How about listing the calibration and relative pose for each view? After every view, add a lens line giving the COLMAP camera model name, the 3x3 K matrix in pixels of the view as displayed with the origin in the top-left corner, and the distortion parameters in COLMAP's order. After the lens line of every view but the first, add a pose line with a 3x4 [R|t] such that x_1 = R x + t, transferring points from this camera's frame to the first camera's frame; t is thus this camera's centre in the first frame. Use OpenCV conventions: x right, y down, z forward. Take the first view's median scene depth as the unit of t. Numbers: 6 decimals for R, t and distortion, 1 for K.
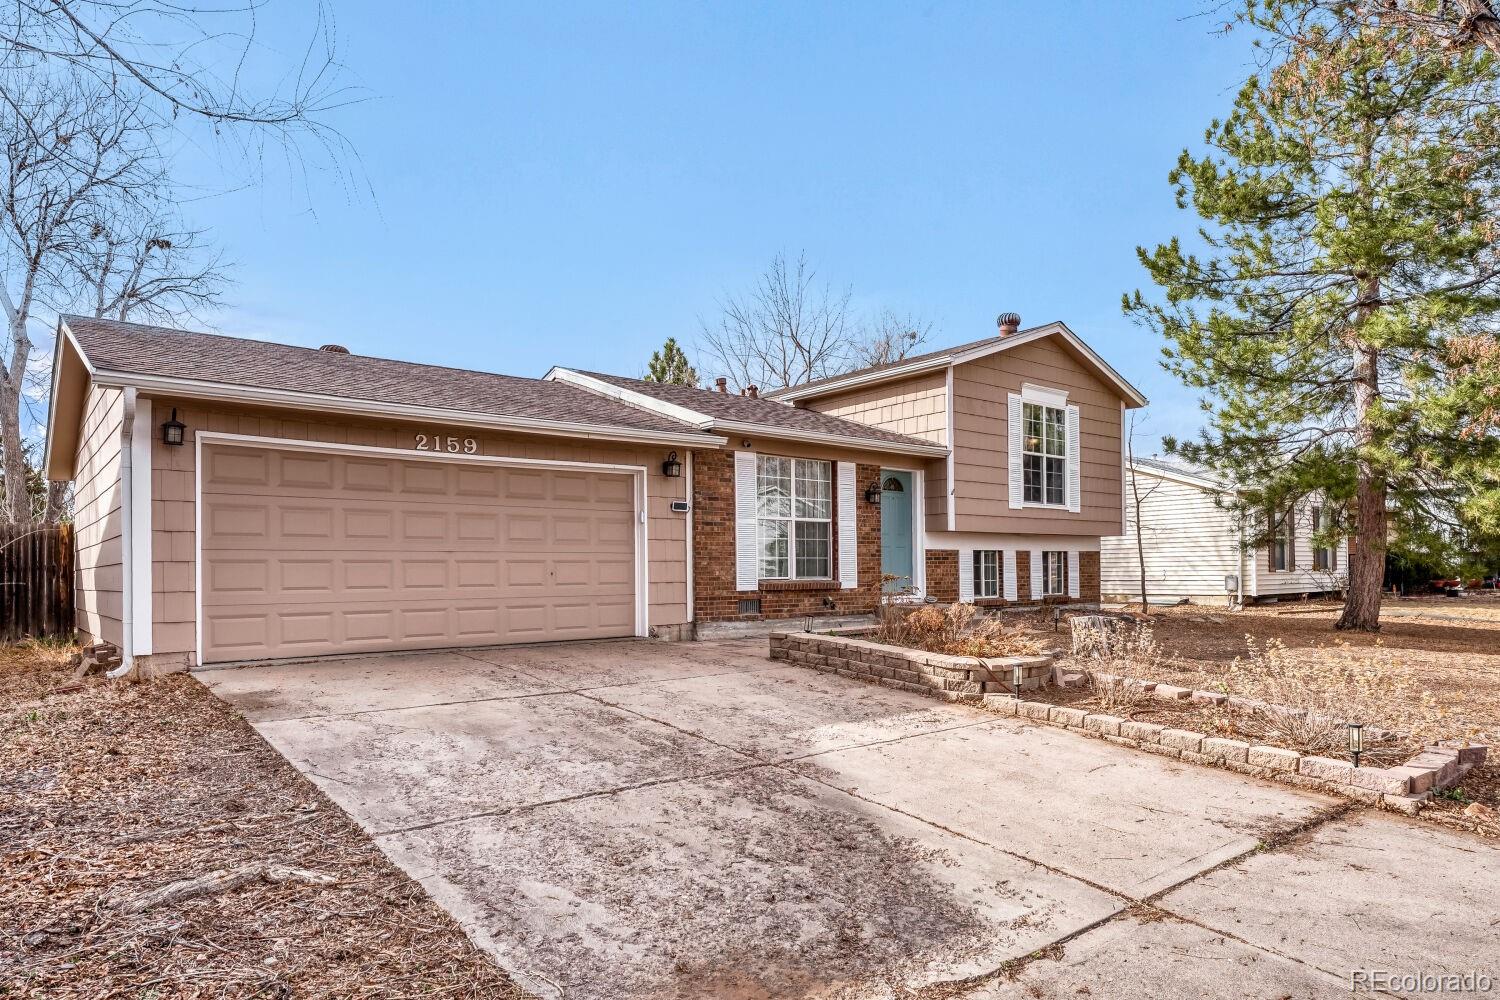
lens RADIAL K [[920.9, 0, 749.7], [0, 920.9, 568.8], [0, 0, 1]] dist [0.003808, 0.000317]
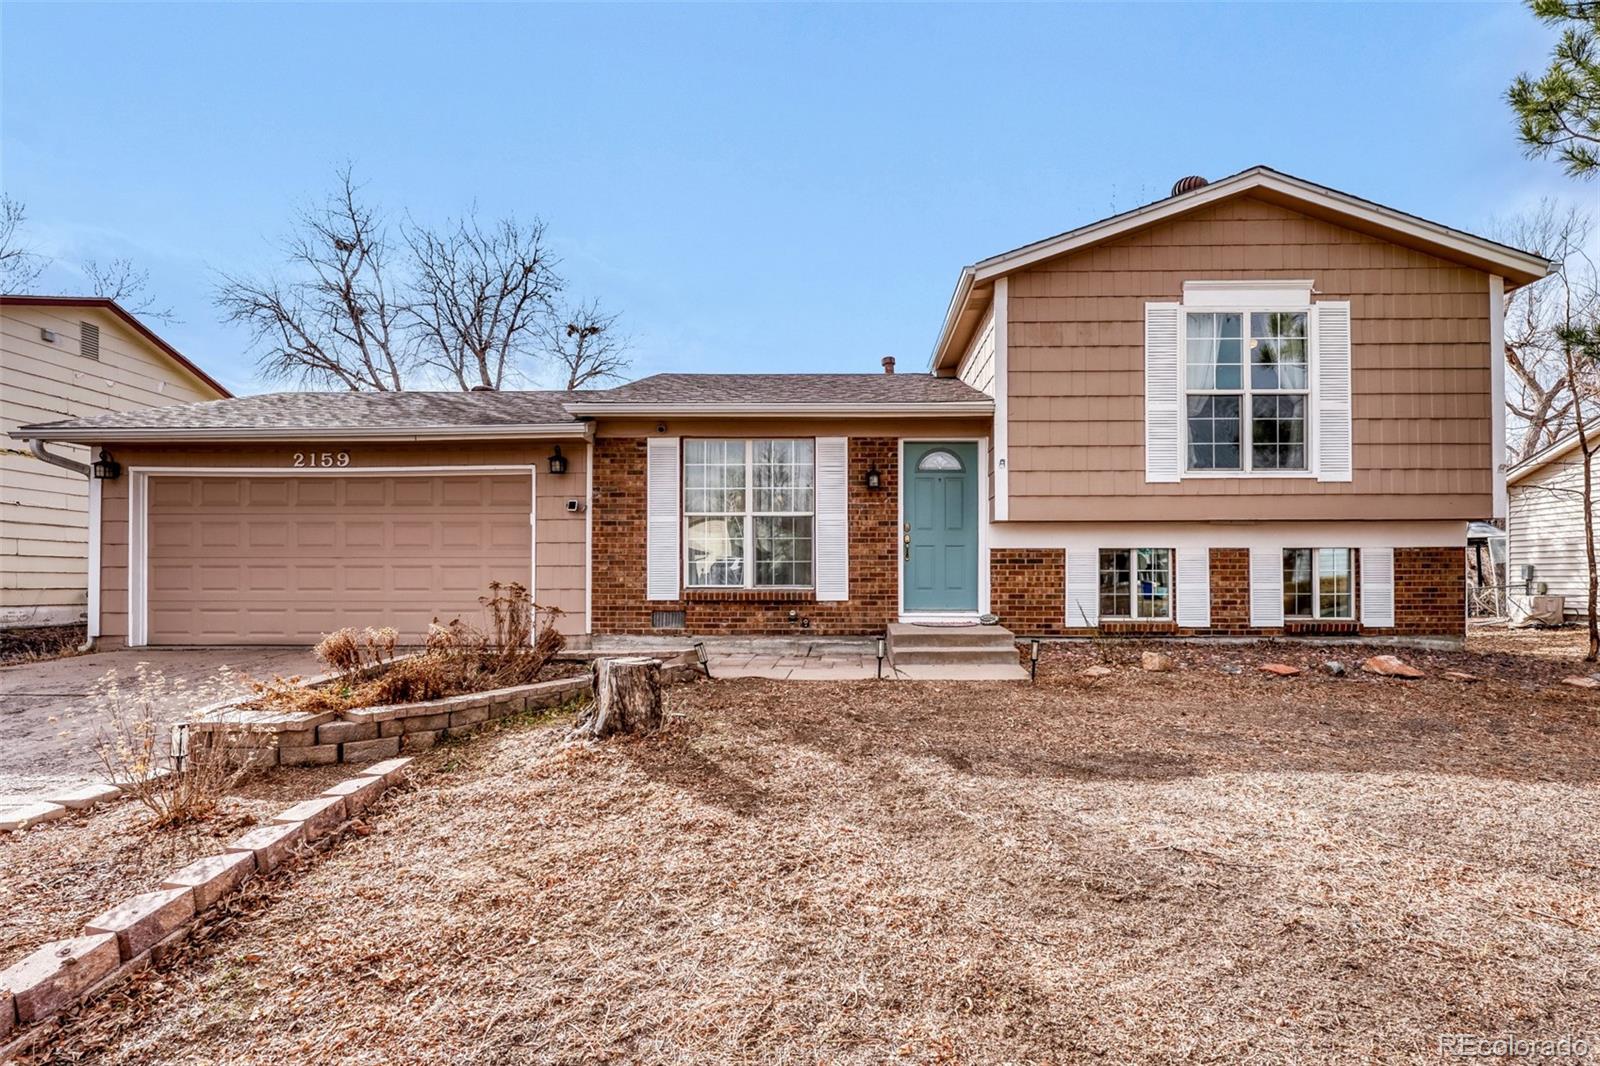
lens RADIAL K [[801.6, 0, 804.0], [0, 801.6, 569.7], [0, 0, 1]] dist [-0.004266, -0.000544]
pose [[0.753167, 0.000835, -0.657829, 0.586726], [-0.003771, 0.999988, -0.003048, -0.002816], [0.657819, 0.004776, 0.753161, 0.530242]]
